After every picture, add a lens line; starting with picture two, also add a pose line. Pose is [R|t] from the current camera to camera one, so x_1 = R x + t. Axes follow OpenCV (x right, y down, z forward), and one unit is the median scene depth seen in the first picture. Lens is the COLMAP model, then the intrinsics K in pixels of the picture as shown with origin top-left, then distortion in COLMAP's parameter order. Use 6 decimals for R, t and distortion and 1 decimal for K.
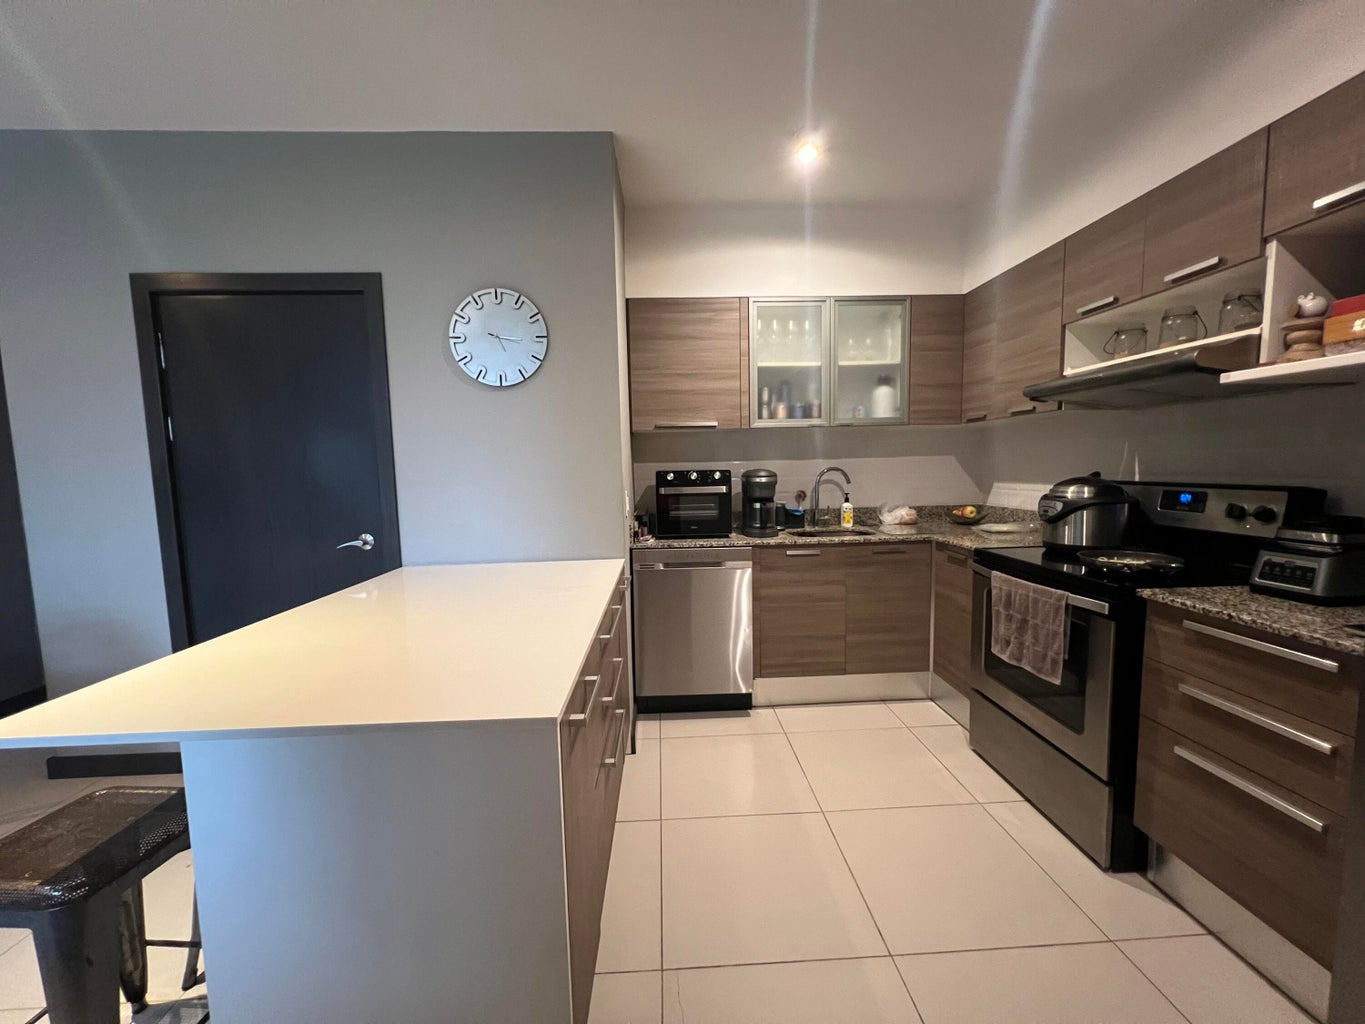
lens RADIAL K [[546.3, 0, 683.6], [0, 546.3, 514.7], [0, 0, 1]] dist [-0.002035, 0.000580]
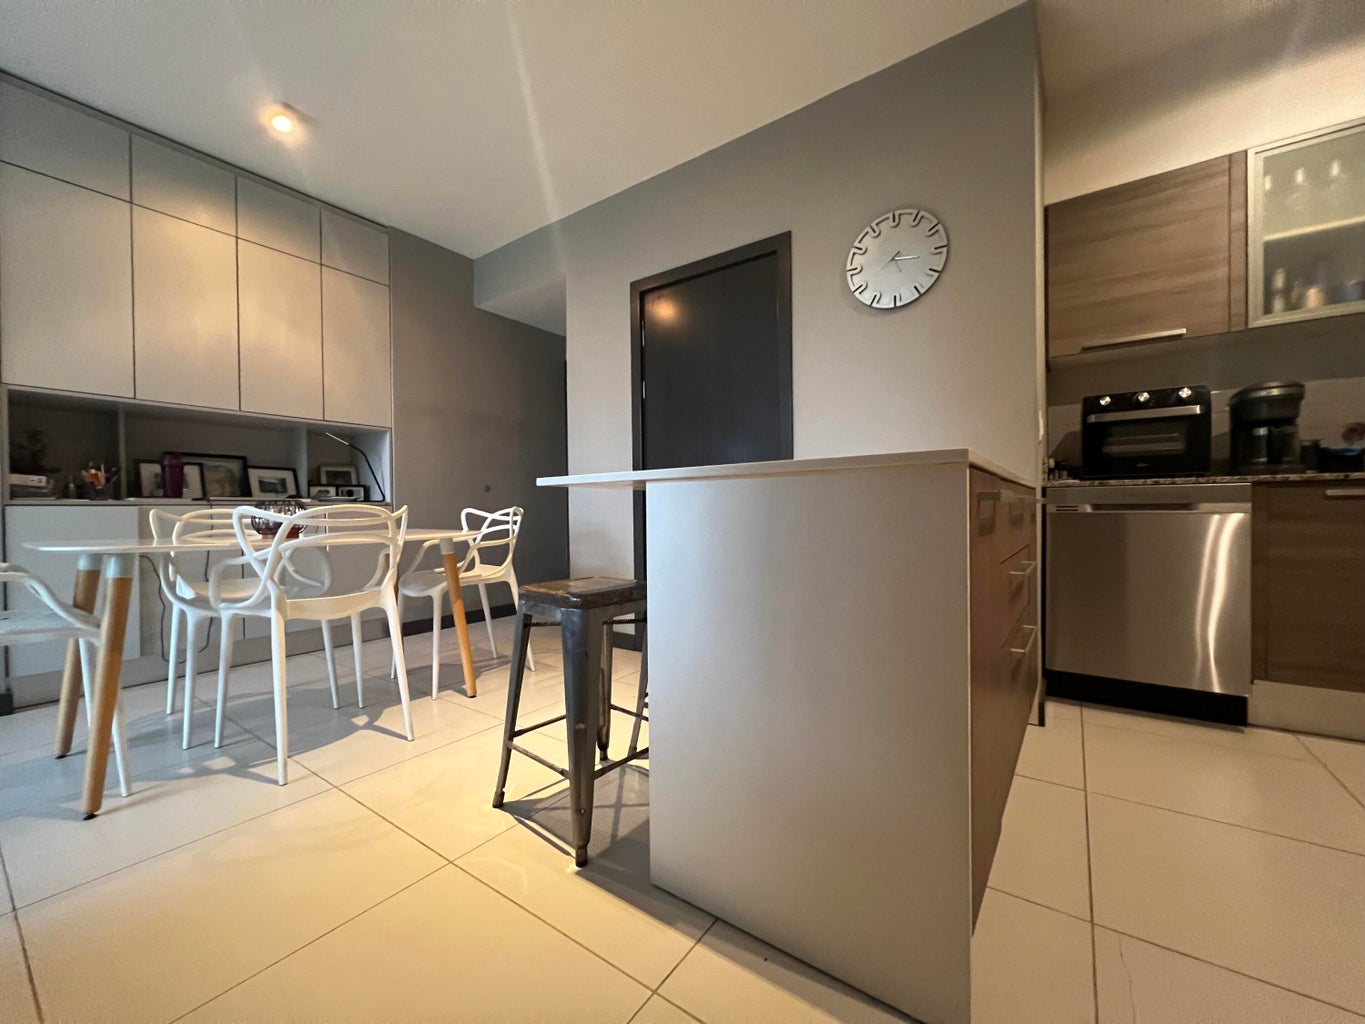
lens RADIAL K [[546.3, 0, 683.5], [0, 546.3, 516.3], [0, 0, 1]] dist [-0.002035, 0.000580]
pose [[0.787506, 0.018664, -0.616025, -0.016392], [-0.062385, 0.996821, -0.049550, 0.188667], [0.613142, 0.077452, 0.786167, 0.012171]]
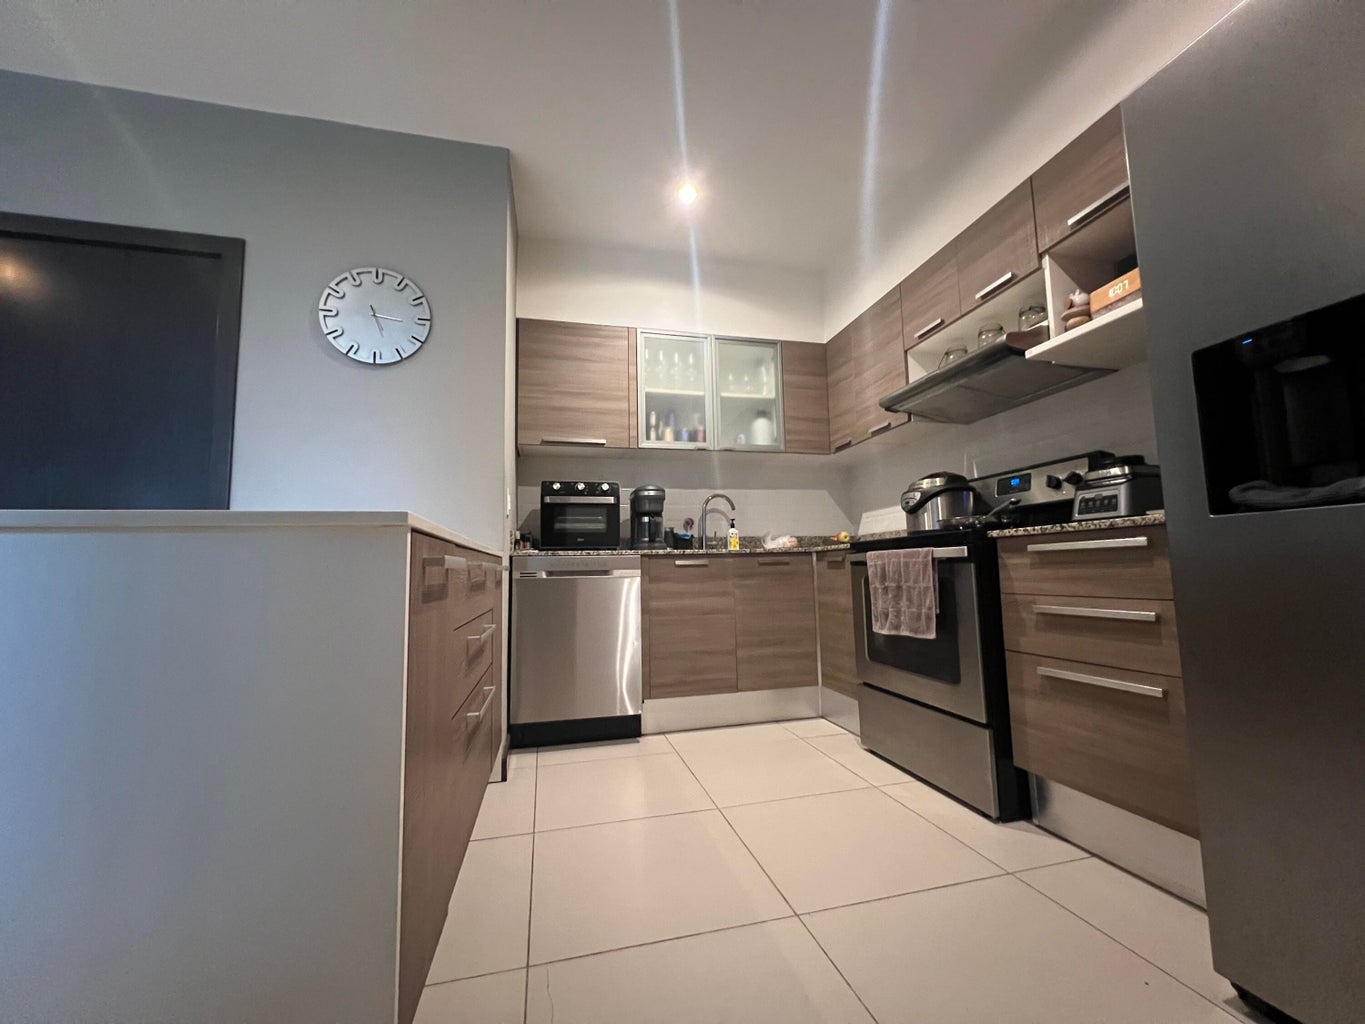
lens RADIAL K [[546.3, 0, 683.7], [0, 546.3, 516.3], [0, 0, 1]] dist [-0.002035, 0.000580]
pose [[0.980220, 0.019470, 0.196949, 0.007758], [0.019307, 0.980994, -0.193073, 0.187864], [-0.196965, 0.193056, 0.961215, 0.034427]]
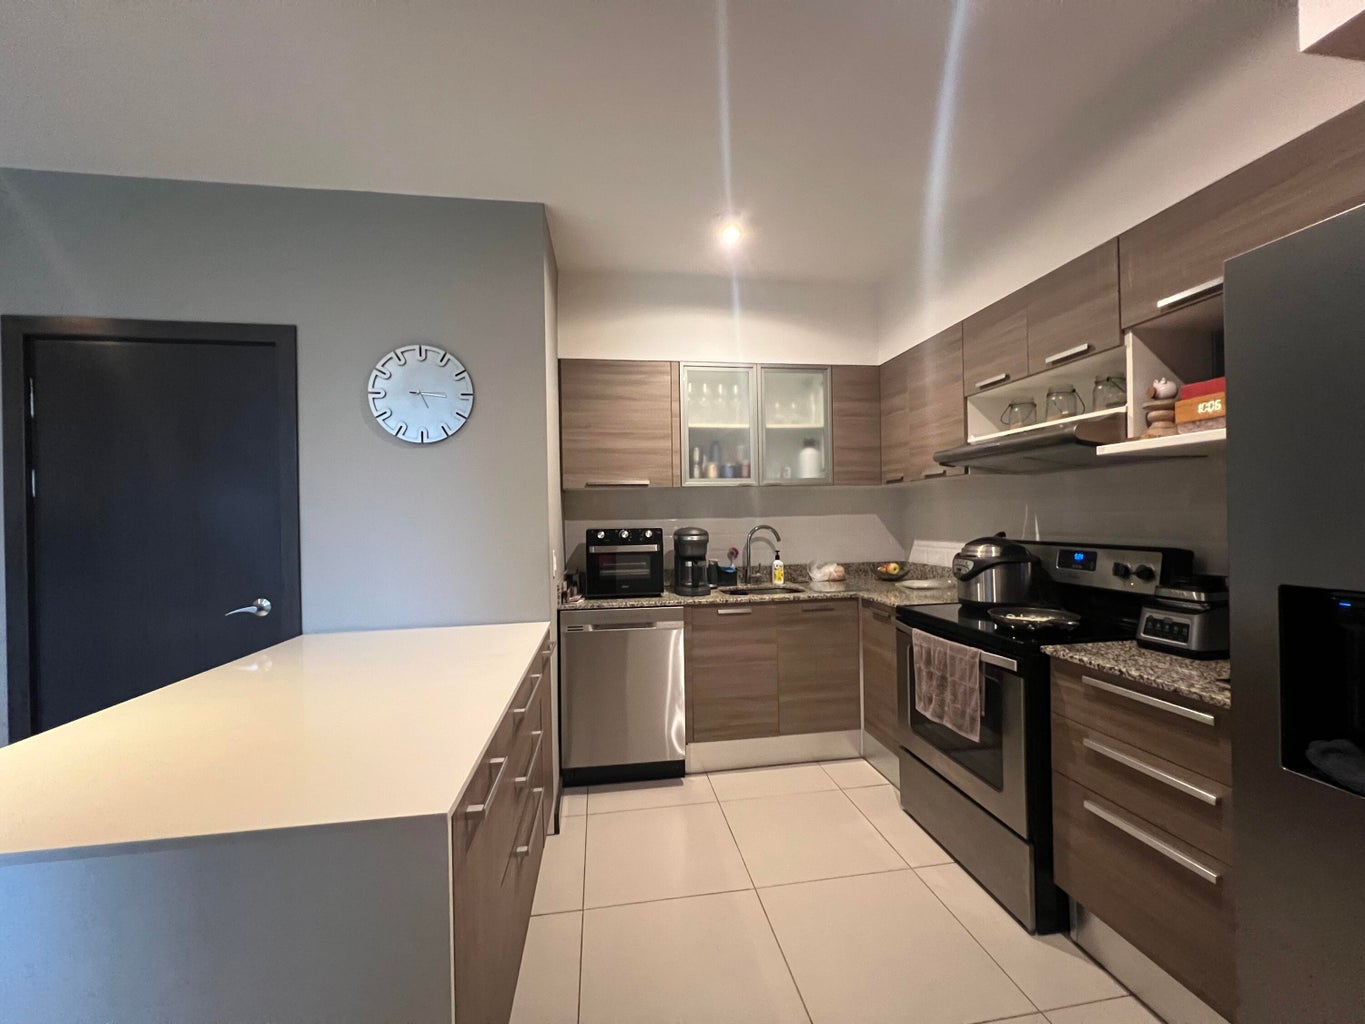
lens RADIAL K [[546.3, 0, 684.1], [0, 546.3, 514.6], [0, 0, 1]] dist [-0.002035, 0.000580]
pose [[0.994275, 0.003922, 0.106783, 0.021110], [0.006464, 0.995288, -0.096744, -0.011016], [-0.106660, 0.096880, 0.989565, 0.004971]]
